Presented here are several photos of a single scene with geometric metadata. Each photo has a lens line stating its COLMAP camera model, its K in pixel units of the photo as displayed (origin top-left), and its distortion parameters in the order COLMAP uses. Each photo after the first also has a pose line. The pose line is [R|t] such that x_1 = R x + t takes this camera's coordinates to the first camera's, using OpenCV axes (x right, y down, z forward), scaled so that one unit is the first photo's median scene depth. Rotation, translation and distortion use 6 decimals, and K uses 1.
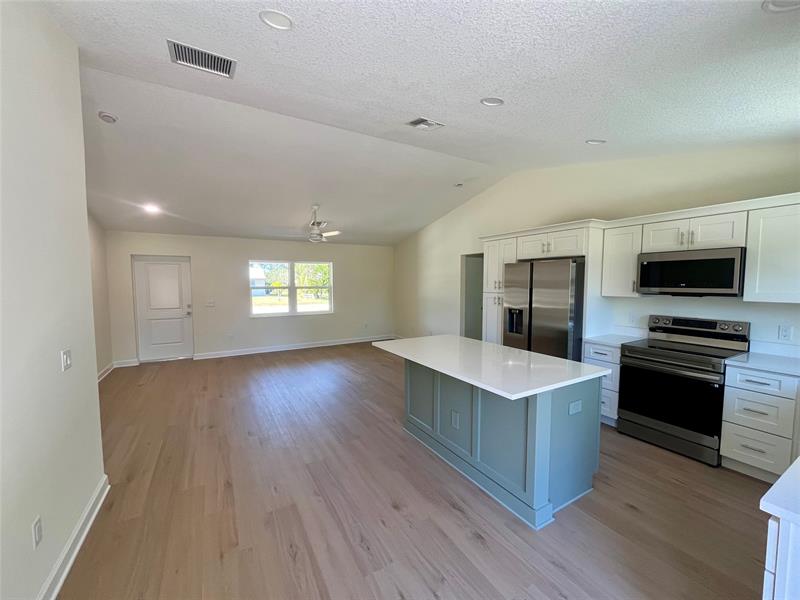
lens RADIAL K [[323.7, 0, 398.6], [0, 323.7, 302.1], [0, 0, 1]] dist [-0.001719, -0.000616]
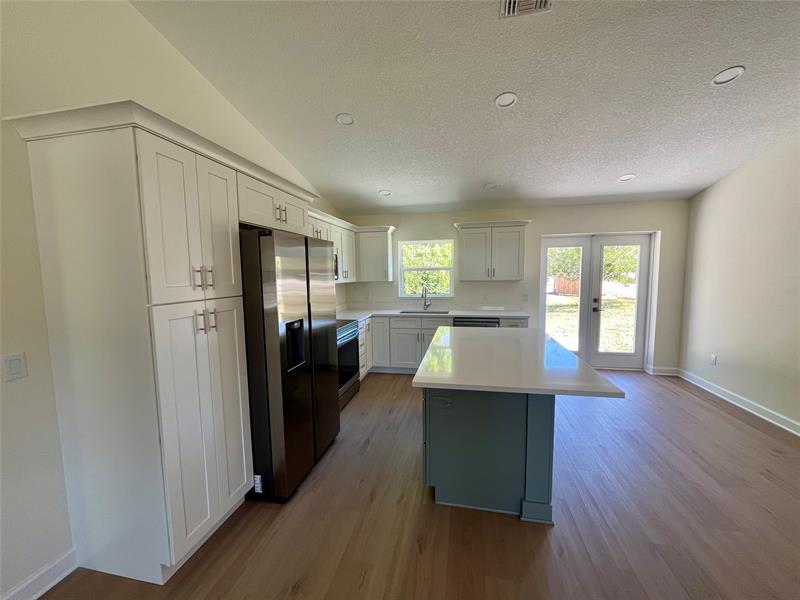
lens RADIAL K [[323.7, 0, 398.6], [0, 323.7, 302.1], [0, 0, 1]] dist [-0.001719, -0.000616]
pose [[-0.744869, -0.048359, 0.665456, -0.130608], [0.059015, 0.988686, 0.137905, -0.080322], [-0.664596, 0.141993, -0.733587, 1.412424]]
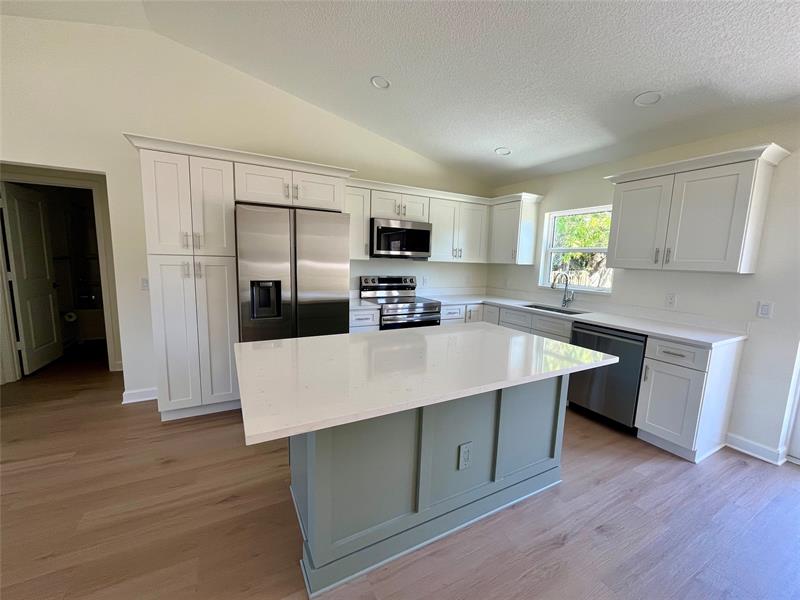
lens RADIAL K [[323.7, 0, 398.6], [0, 323.7, 302.1], [0, 0, 1]] dist [-0.001719, -0.000616]
pose [[0.032938, -0.133075, 0.990558, -0.297790], [0.034735, 0.990650, 0.131933, -0.013125], [-0.998854, 0.030062, 0.037252, 0.796358]]
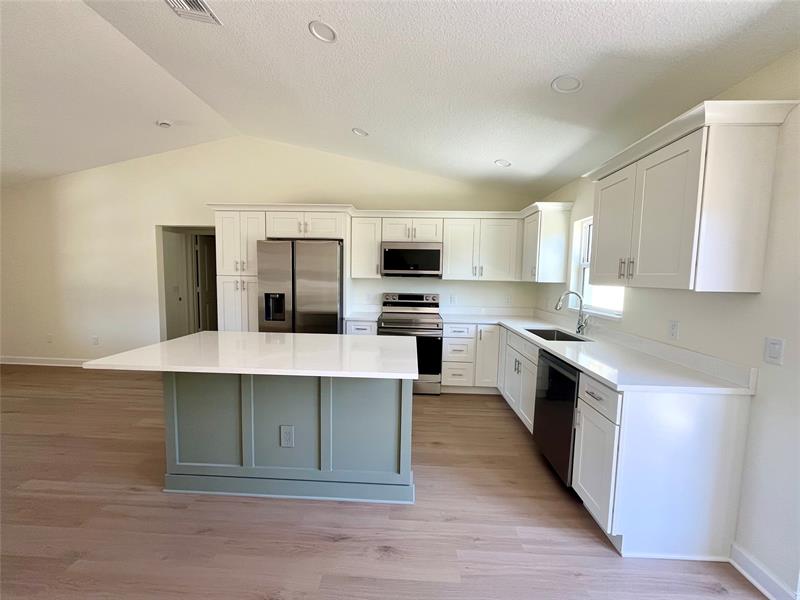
lens RADIAL K [[323.7, 0, 398.6], [0, 323.7, 302.1], [0, 0, 1]] dist [-0.001719, -0.000616]
pose [[0.538855, -0.058641, 0.840355, -0.220129], [0.035444, 0.998269, 0.046933, 0.017605], [-0.841653, 0.004496, 0.540001, 0.268376]]
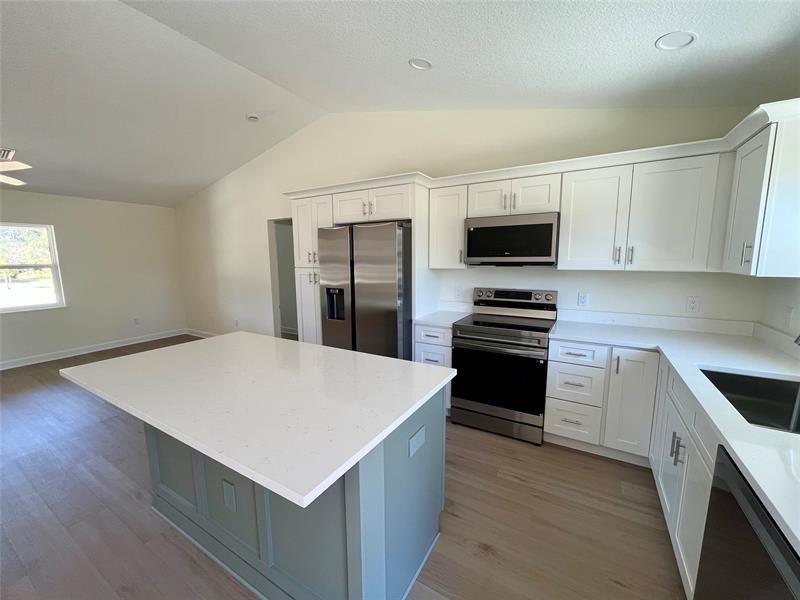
lens RADIAL K [[323.7, 0, 398.6], [0, 323.7, 302.1], [0, 0, 1]] dist [-0.001719, -0.000616]
pose [[0.872859, -0.073435, 0.482416, 0.133817], [0.038781, 0.995924, 0.081434, -0.002681], [-0.486430, -0.052372, 0.872149, 0.282714]]
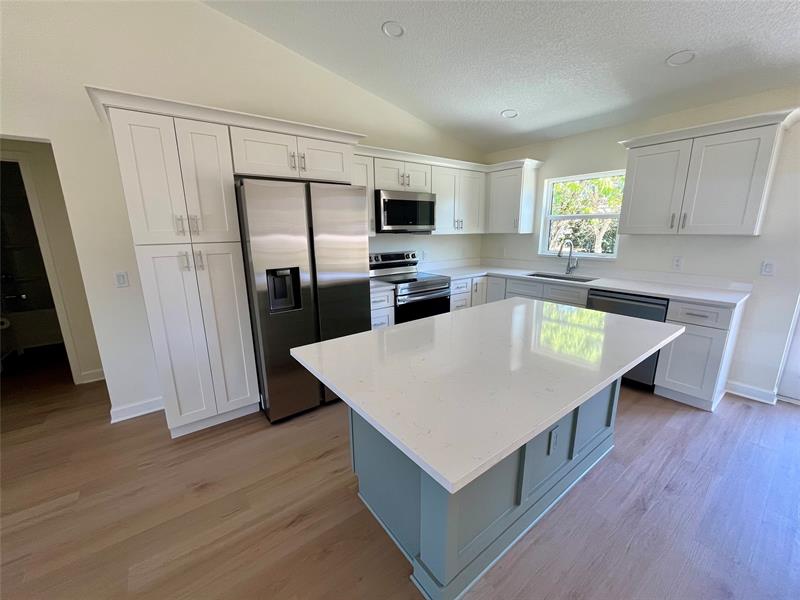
lens RADIAL K [[323.7, 0, 398.6], [0, 323.7, 302.1], [0, 0, 1]] dist [-0.001719, -0.000616]
pose [[-0.121108, -0.220123, 0.967925, -0.235049], [0.076719, 0.970110, 0.230220, -0.038793], [-0.989670, 0.102140, -0.100600, 0.962518]]
